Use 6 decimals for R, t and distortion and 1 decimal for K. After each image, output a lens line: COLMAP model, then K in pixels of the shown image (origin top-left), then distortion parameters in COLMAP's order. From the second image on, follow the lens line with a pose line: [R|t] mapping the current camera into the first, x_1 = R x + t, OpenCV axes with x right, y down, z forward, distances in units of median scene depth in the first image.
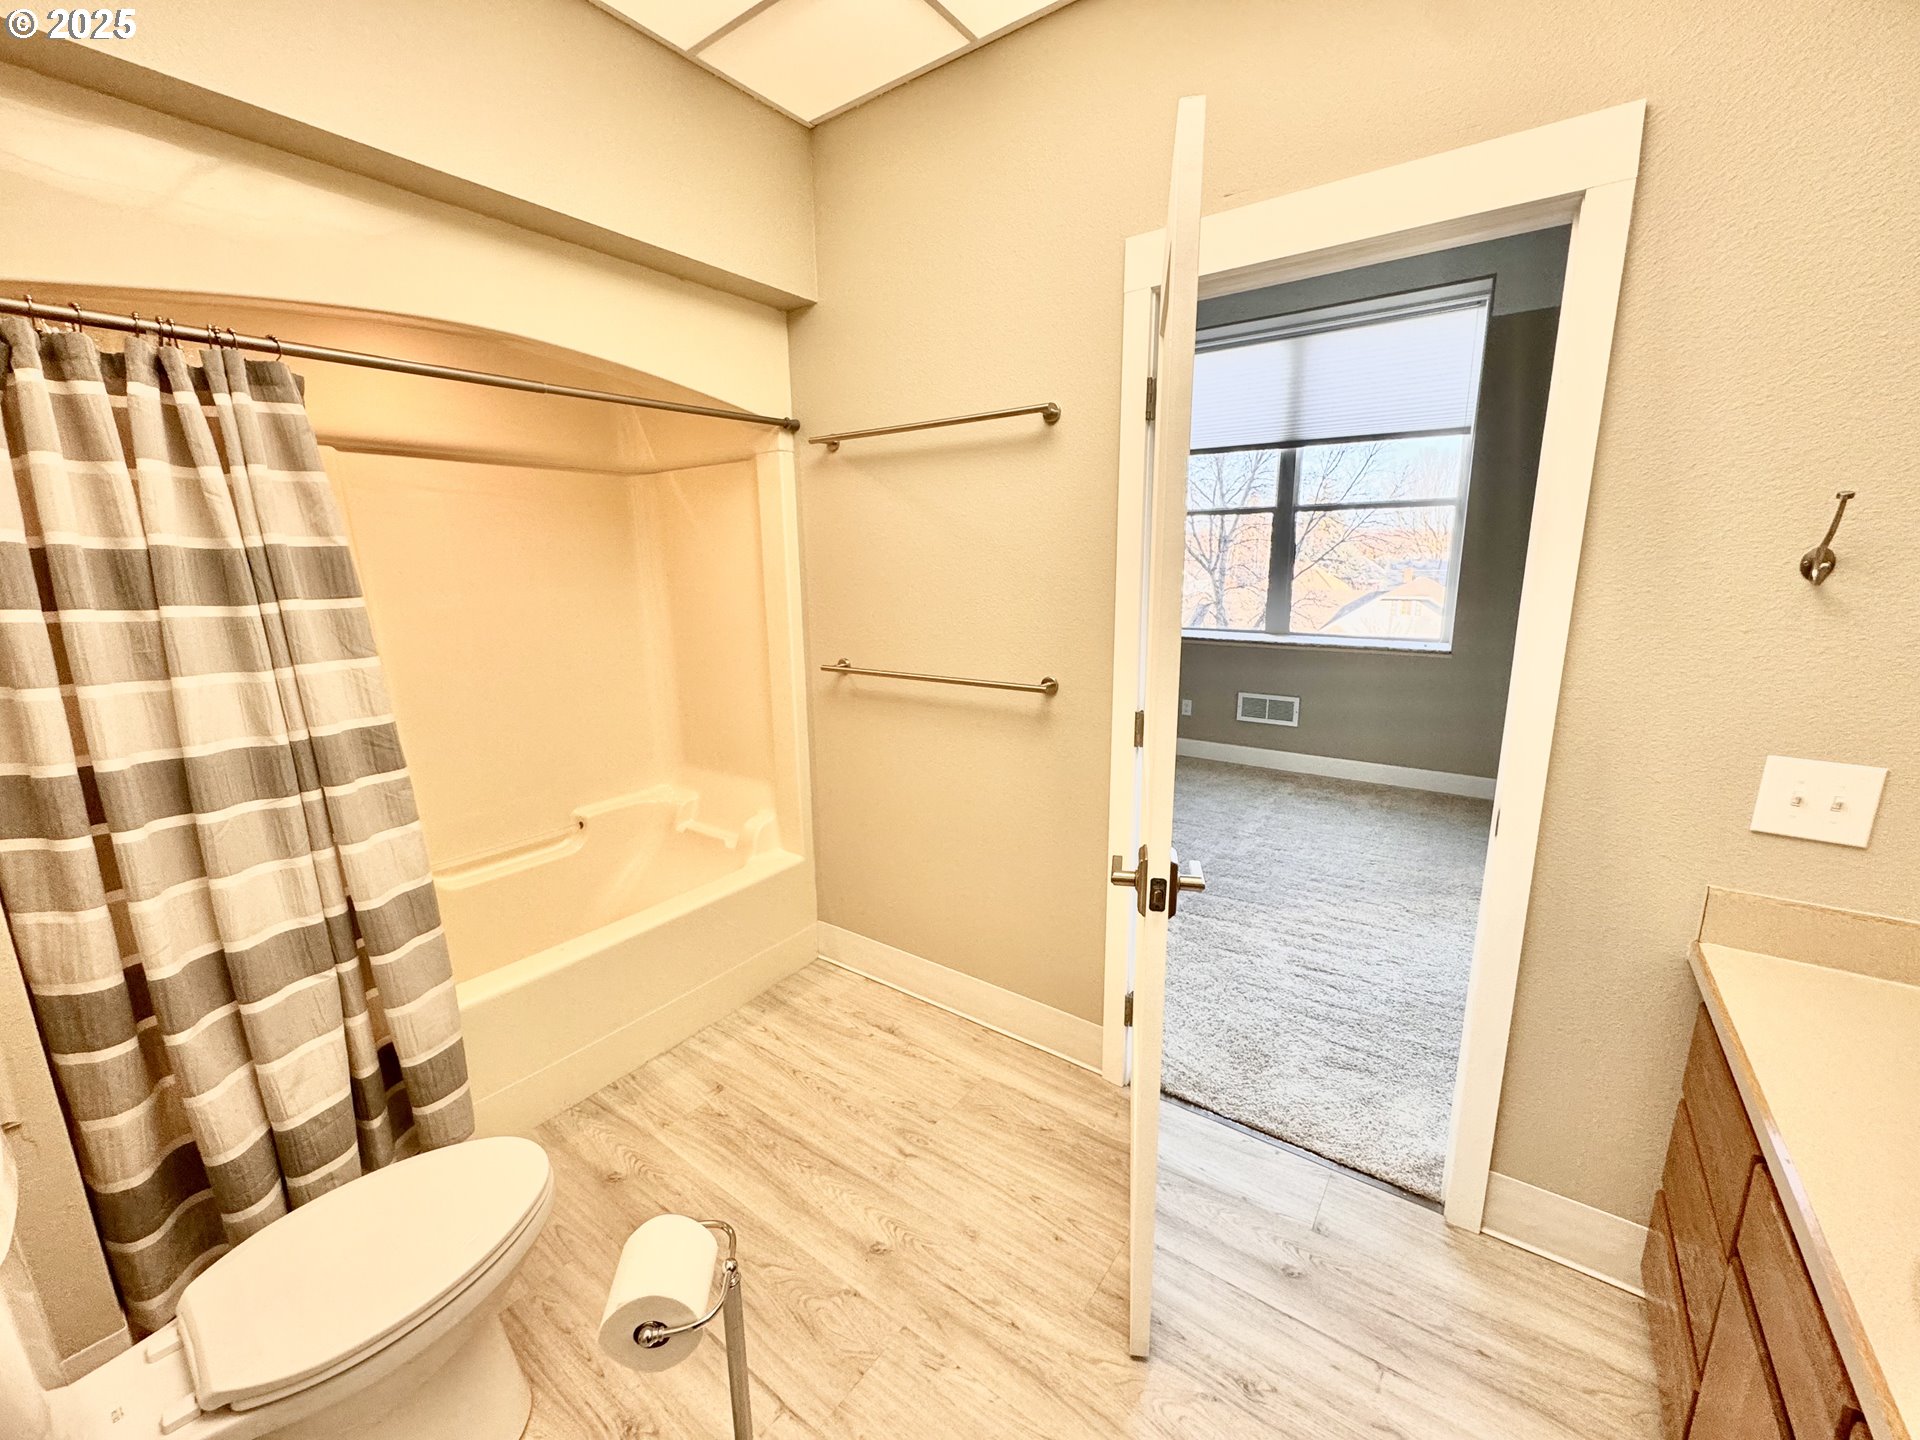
lens RADIAL K [[769.3, 0, 951.7], [0, 769.3, 716.4], [0, 0, 1]] dist [-0.010066, -0.000017]
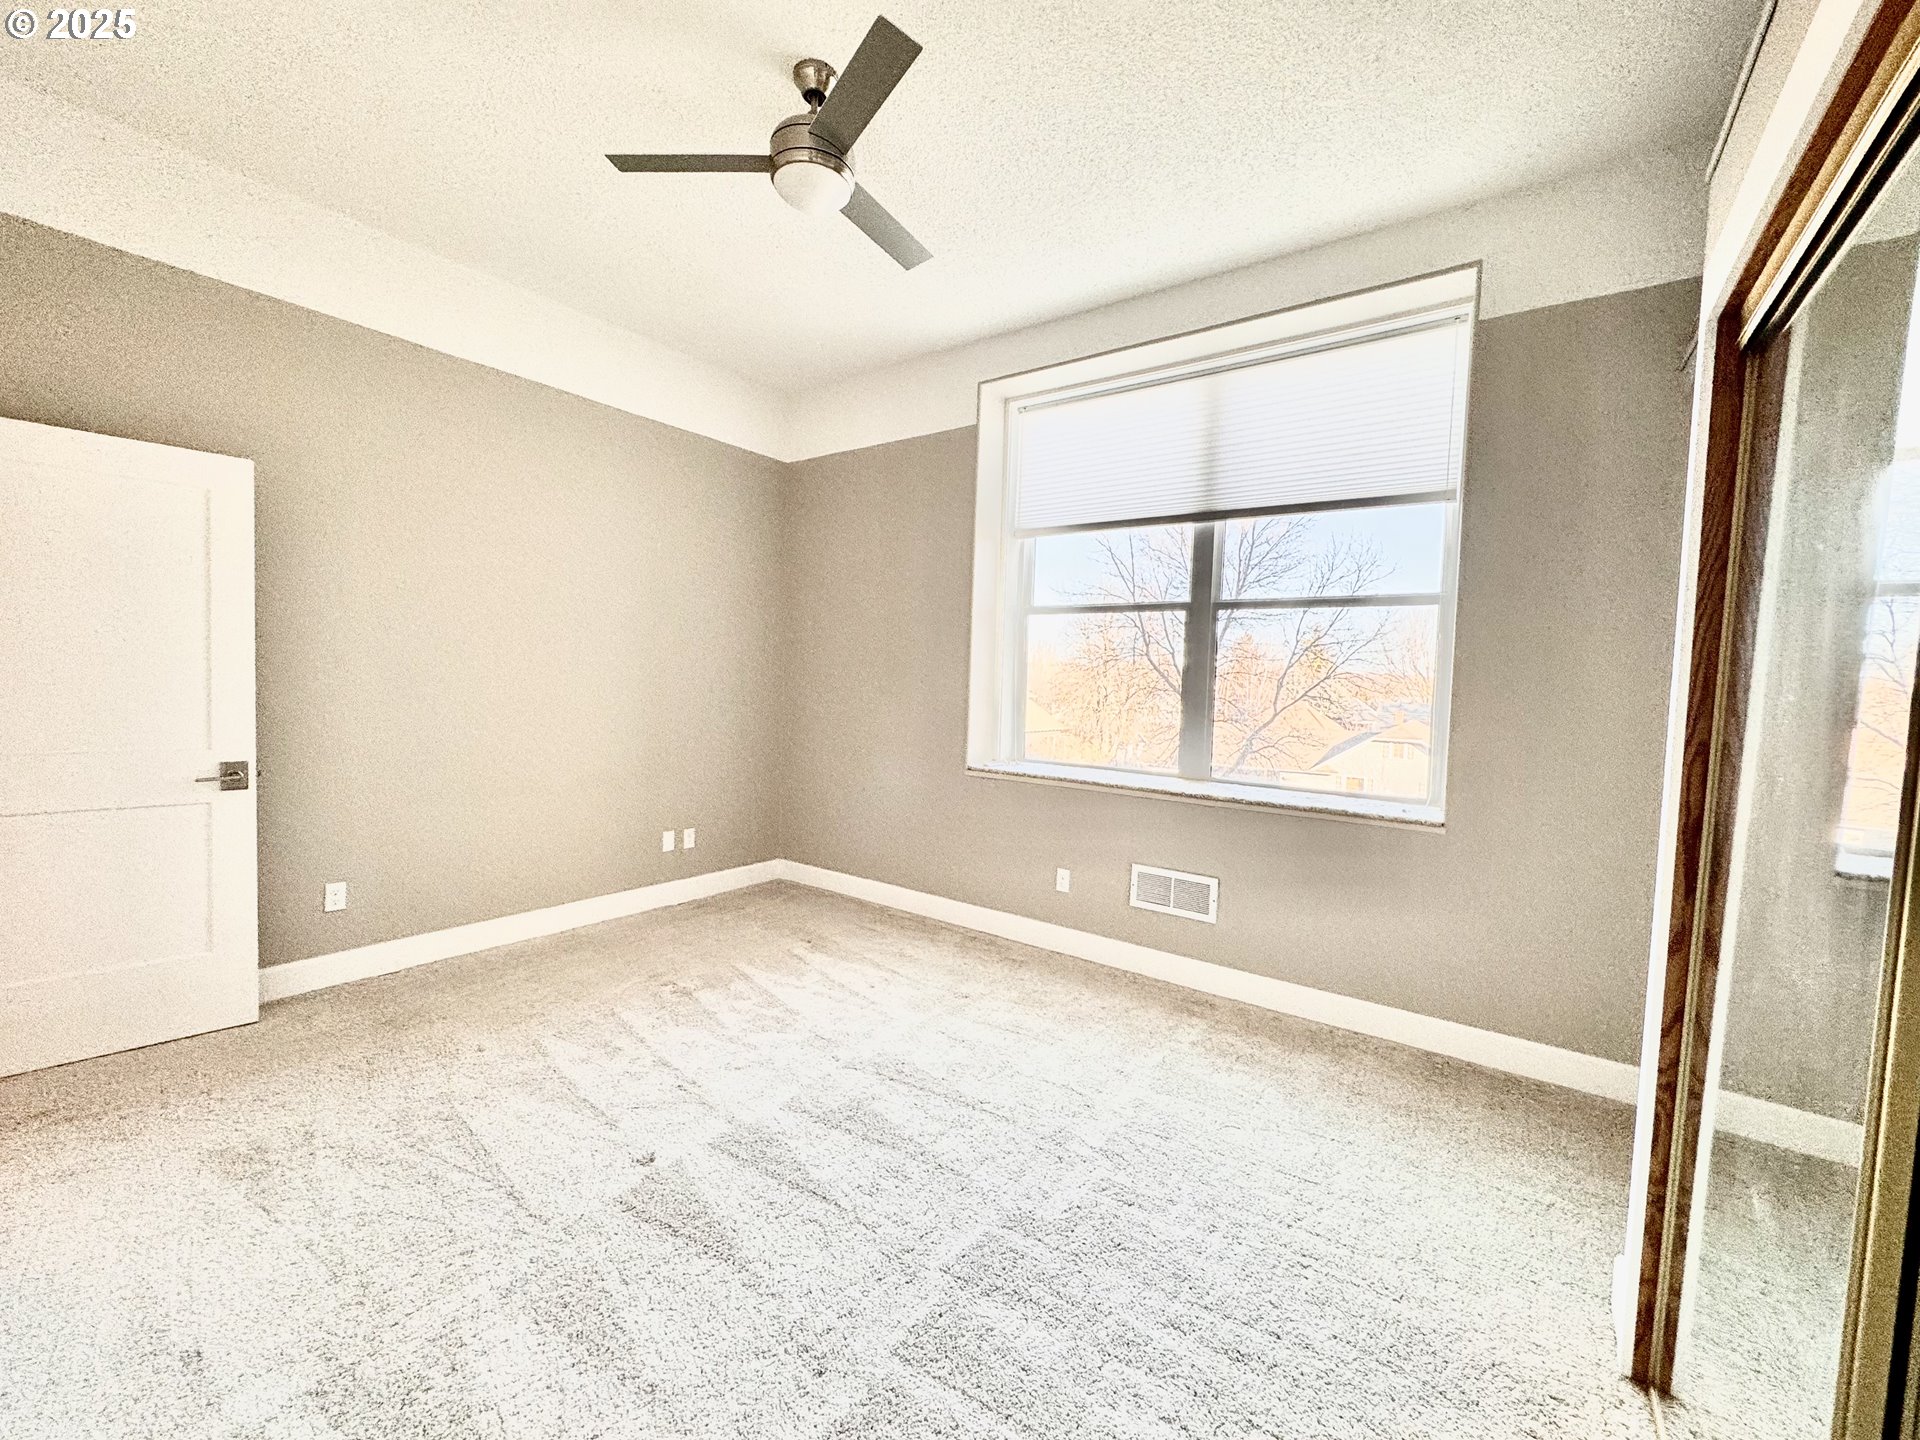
lens RADIAL K [[769.3, 0, 952.0], [0, 769.3, 722.7], [0, 0, 1]] dist [-0.010066, -0.000017]
pose [[0.999061, 0.043325, 0.000990, 0.209696], [-0.042678, 0.987591, -0.151137, -0.045723], [-0.007525, 0.150953, 0.988512, 0.317002]]
